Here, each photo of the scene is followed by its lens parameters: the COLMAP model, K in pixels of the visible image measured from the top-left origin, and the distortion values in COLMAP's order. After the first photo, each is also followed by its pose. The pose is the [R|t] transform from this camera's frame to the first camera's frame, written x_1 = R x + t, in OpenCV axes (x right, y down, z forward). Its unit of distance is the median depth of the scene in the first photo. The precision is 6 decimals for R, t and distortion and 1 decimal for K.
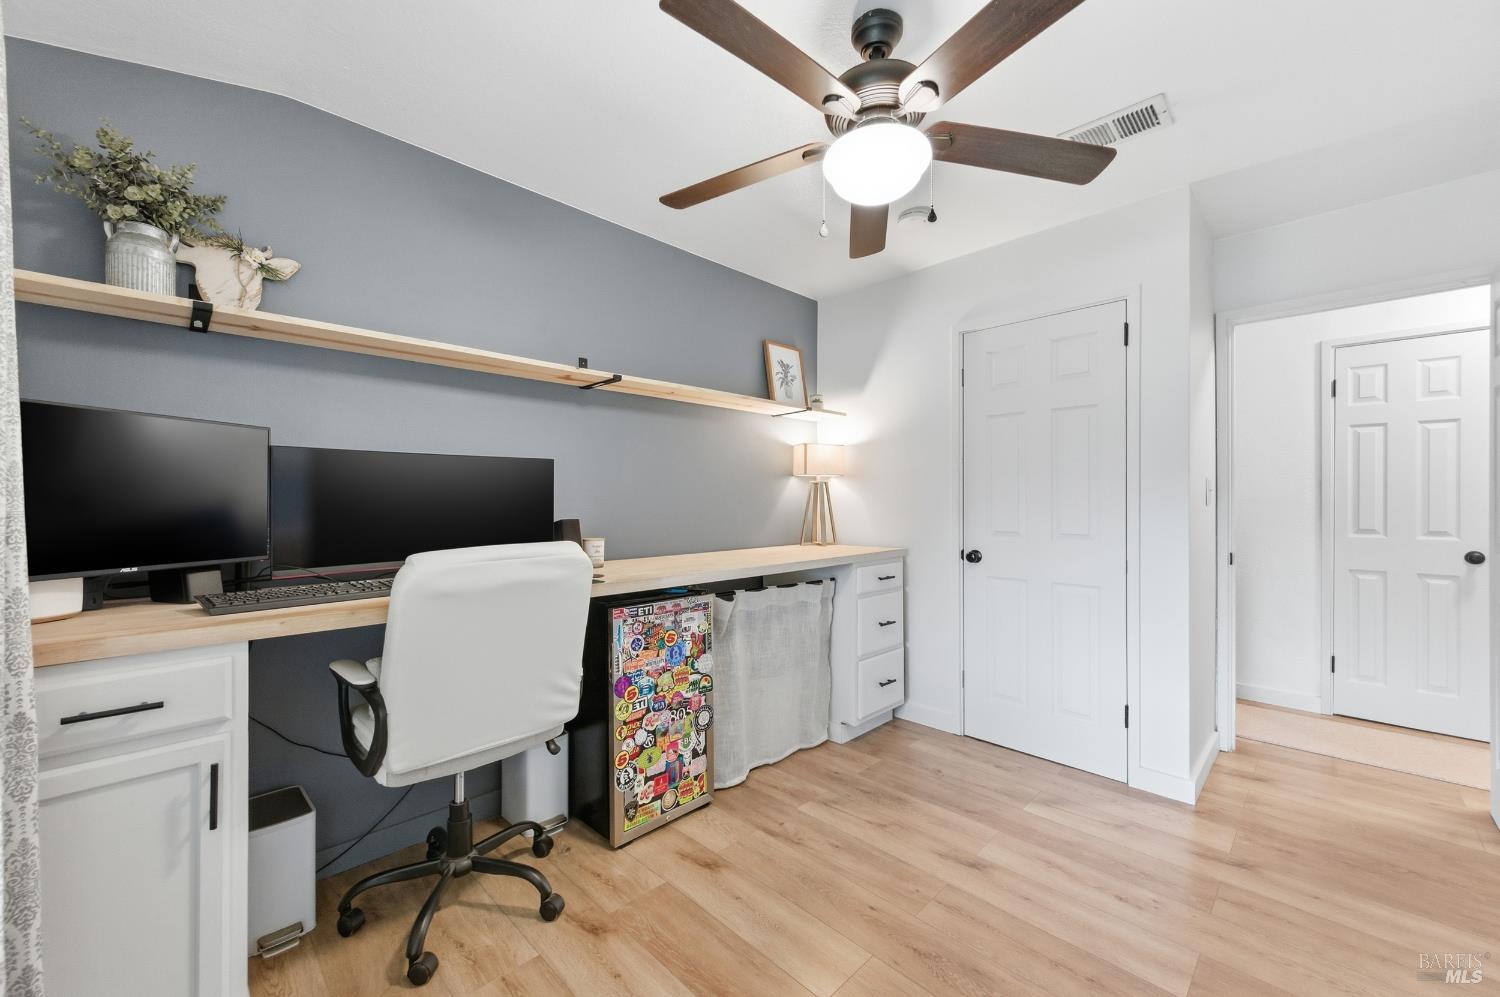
lens RADIAL K [[588.6, 0, 752.2], [0, 588.6, 494.5], [0, 0, 1]] dist [0.006936, -0.001396]
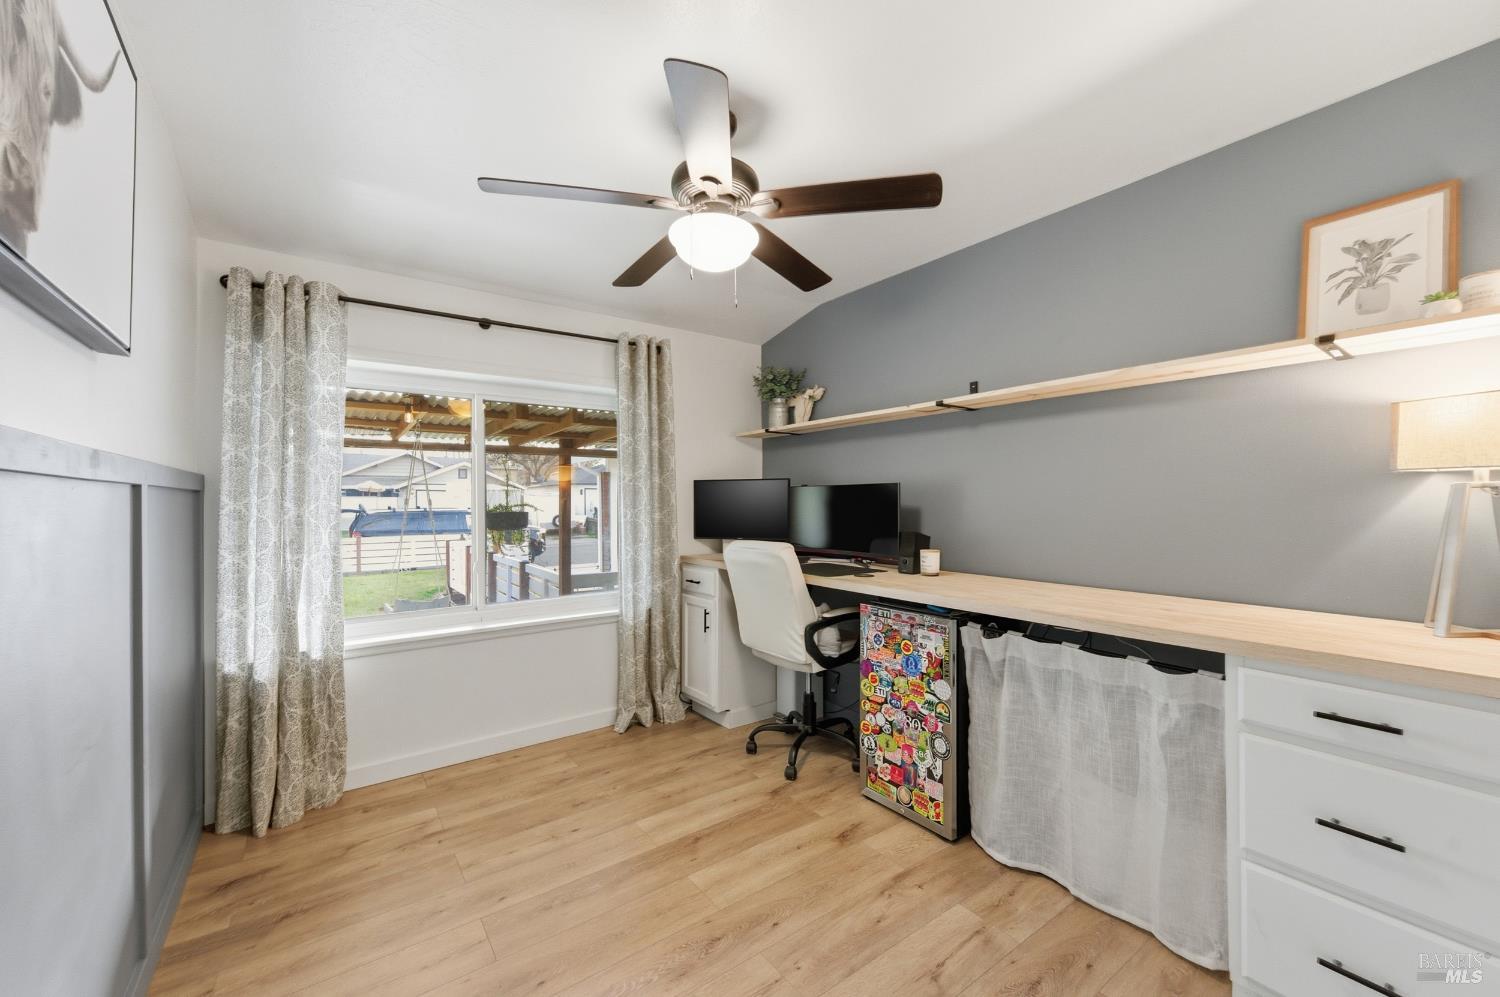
lens RADIAL K [[588.6, 0, 751.5], [0, 588.6, 504.7], [0, 0, 1]] dist [0.006936, -0.001396]
pose [[-0.151584, 0.004601, -0.988434, 0.954366], [0.008371, 0.999959, 0.003370, -0.020537], [0.988409, -0.007763, -0.151616, 0.881502]]
